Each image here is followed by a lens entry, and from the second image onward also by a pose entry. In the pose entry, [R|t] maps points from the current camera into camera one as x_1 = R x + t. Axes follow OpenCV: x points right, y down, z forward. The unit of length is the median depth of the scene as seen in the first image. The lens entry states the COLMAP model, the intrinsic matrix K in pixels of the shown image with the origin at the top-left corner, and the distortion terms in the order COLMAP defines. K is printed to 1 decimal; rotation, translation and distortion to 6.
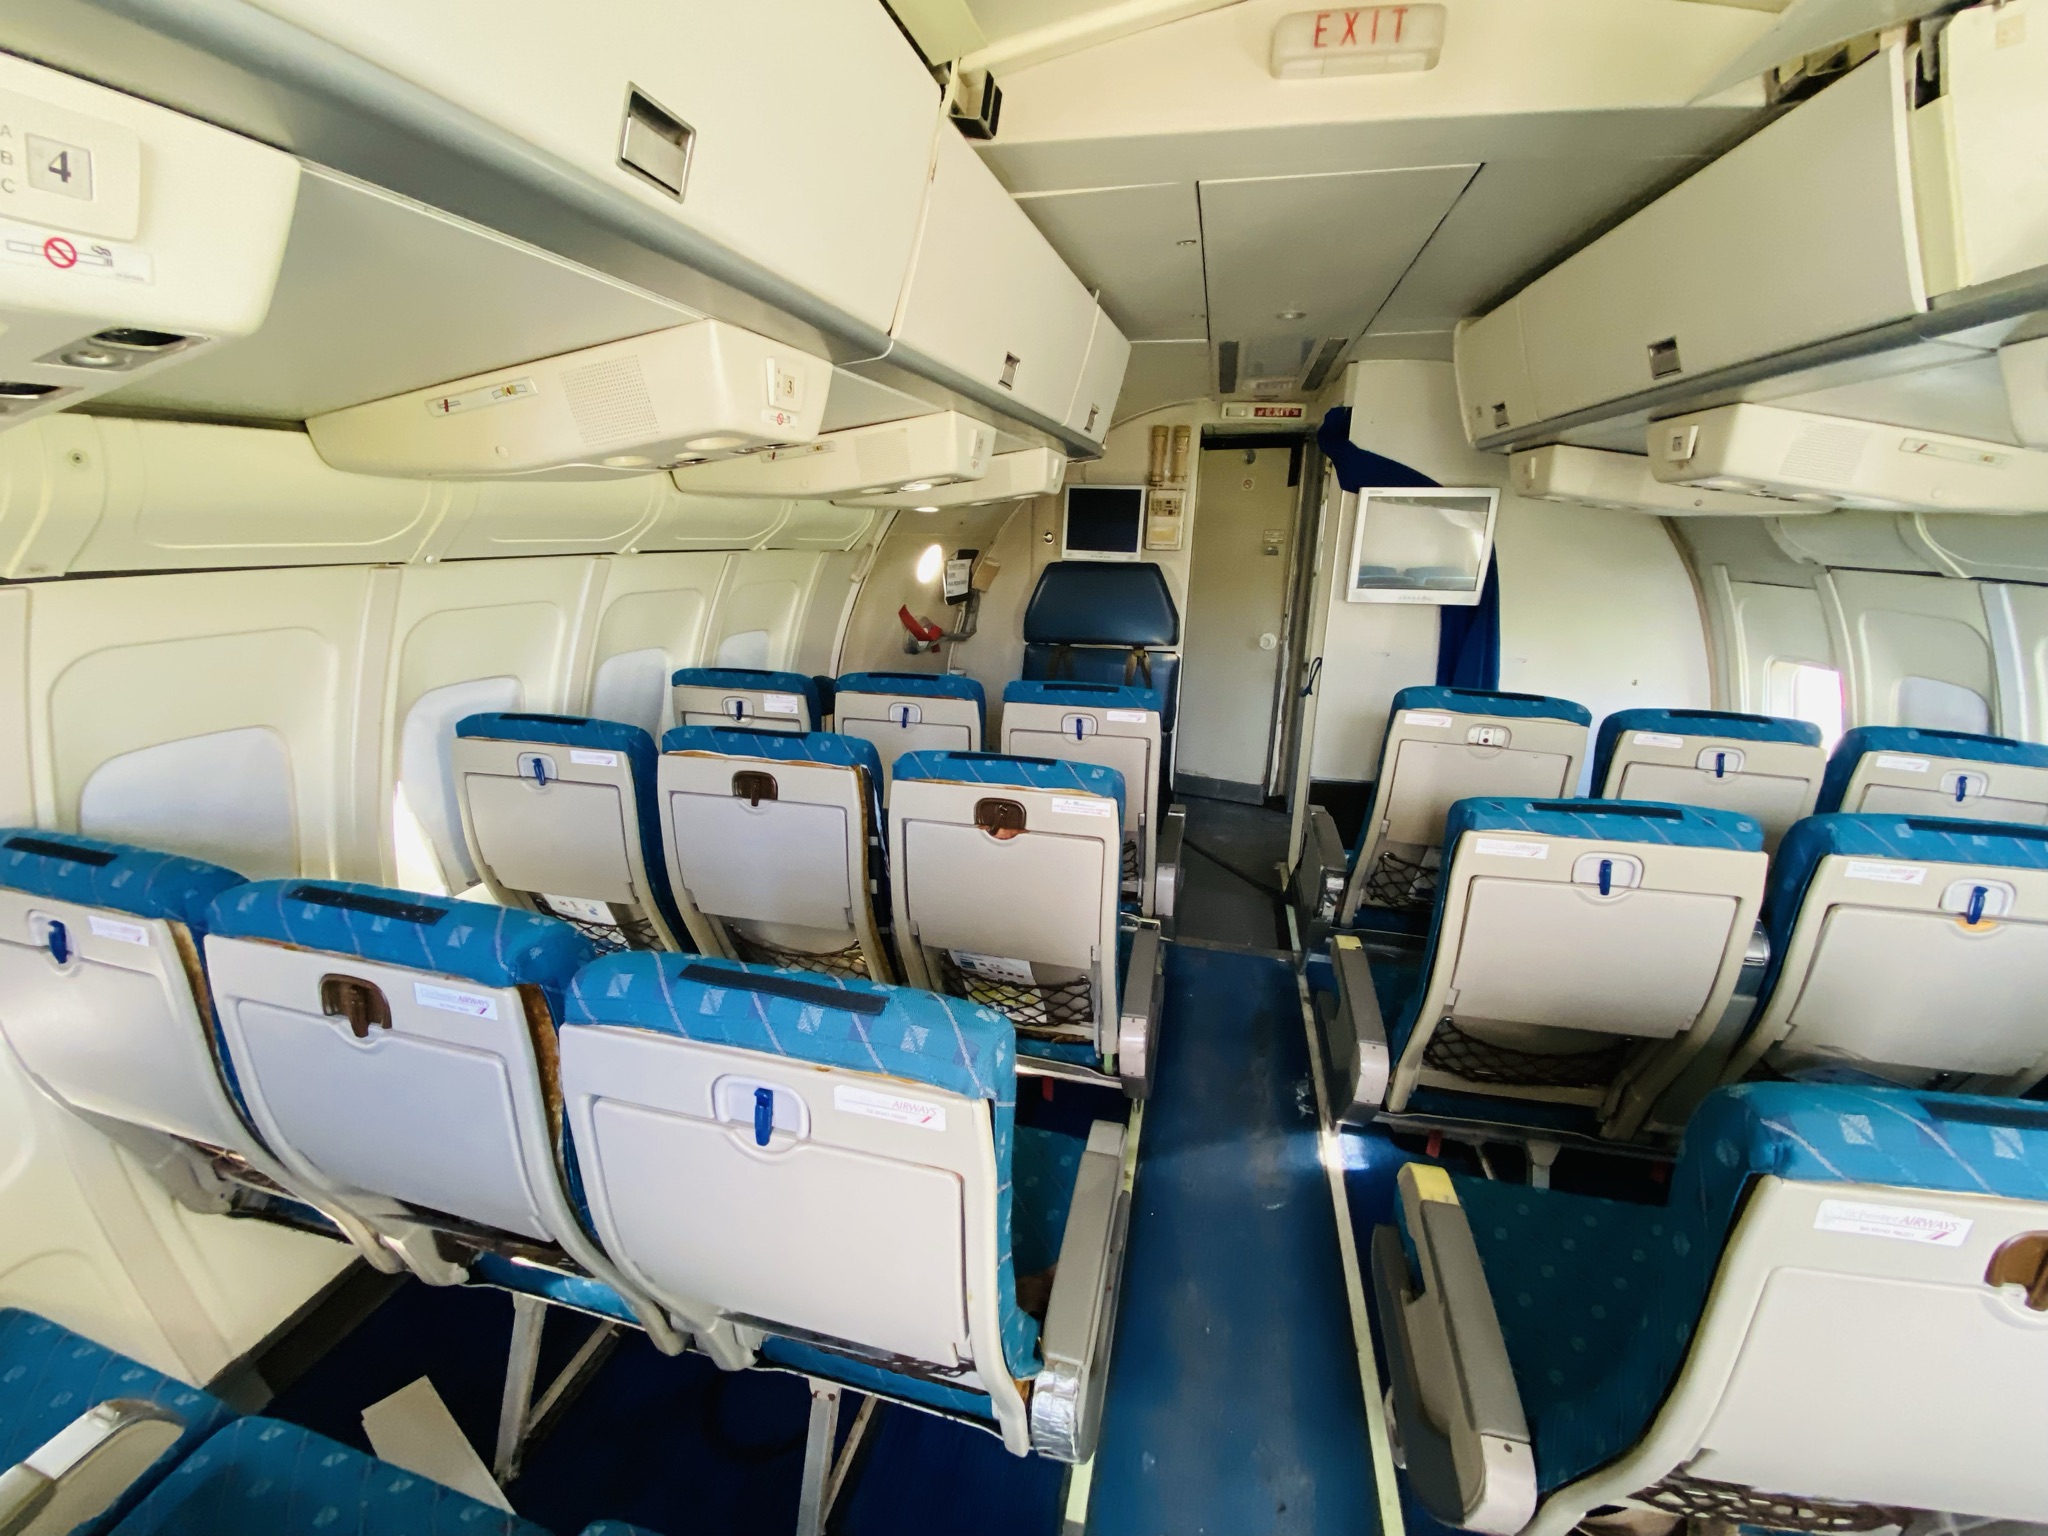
lens RADIAL K [[833.4, 0, 1024.0], [0, 833.4, 768.0], [0, 0, 1]] dist [-0.047371, -0.000474]
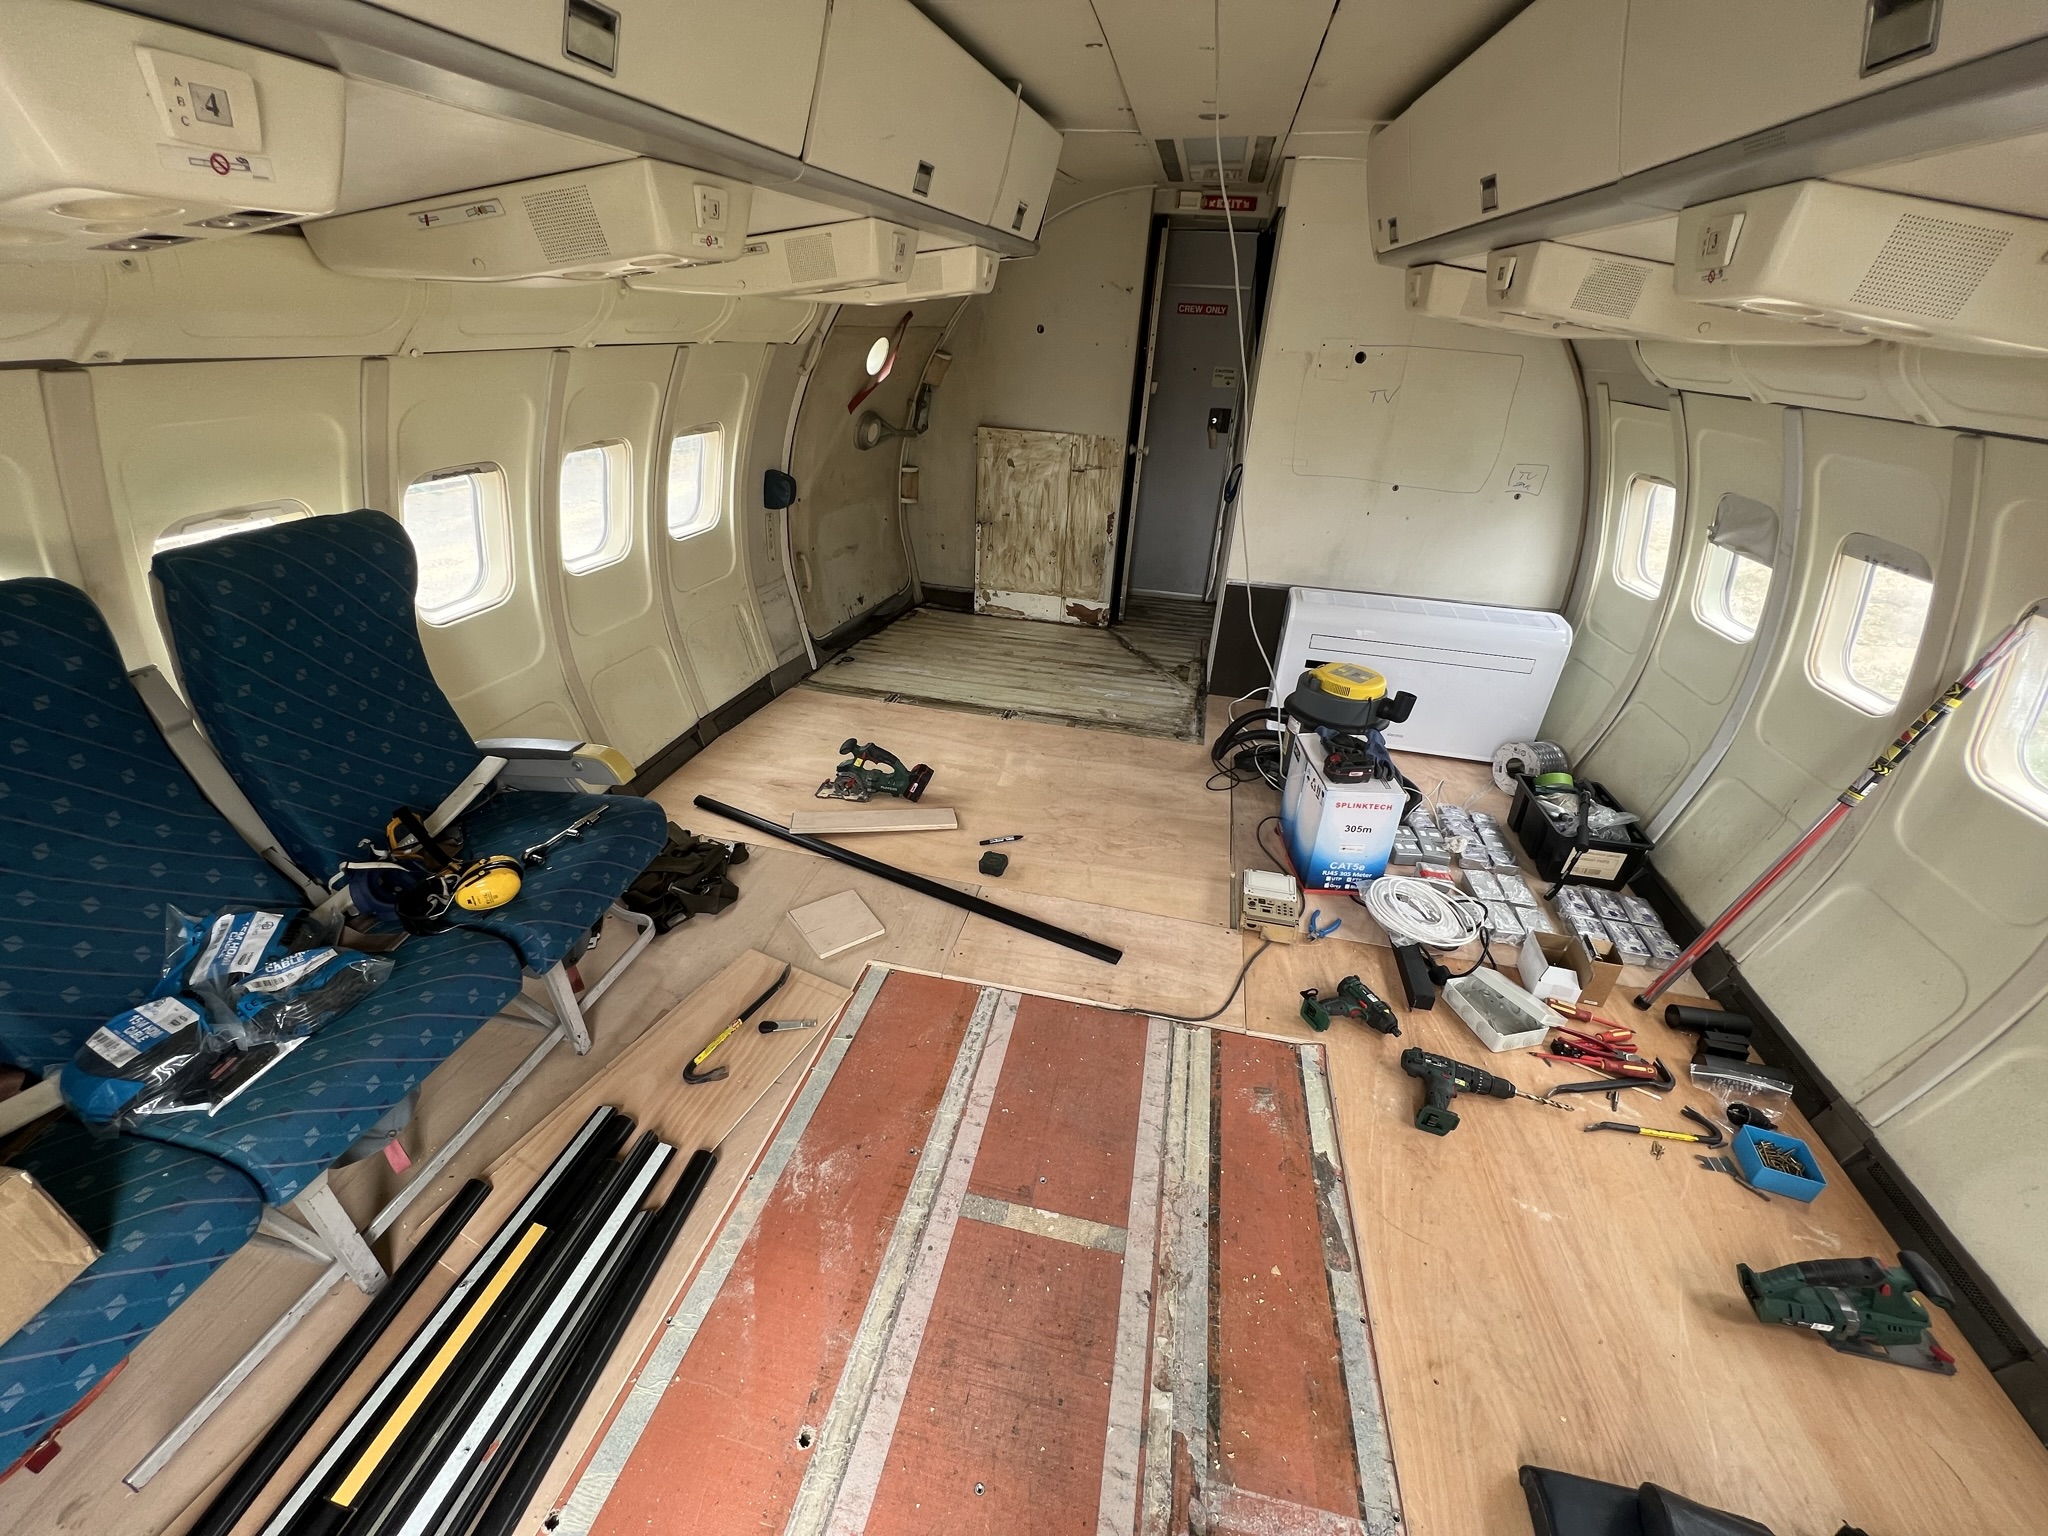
lens RADIAL K [[814.7, 0, 1024.0], [0, 814.7, 768.0], [0, 0, 1]] dist [-0.023046, -0.000106]
pose [[0.999148, 0.017043, 0.037585, 0.109731], [-0.025251, 0.972837, 0.230112, 0.038906], [-0.032643, -0.230865, 0.972438, -0.279245]]
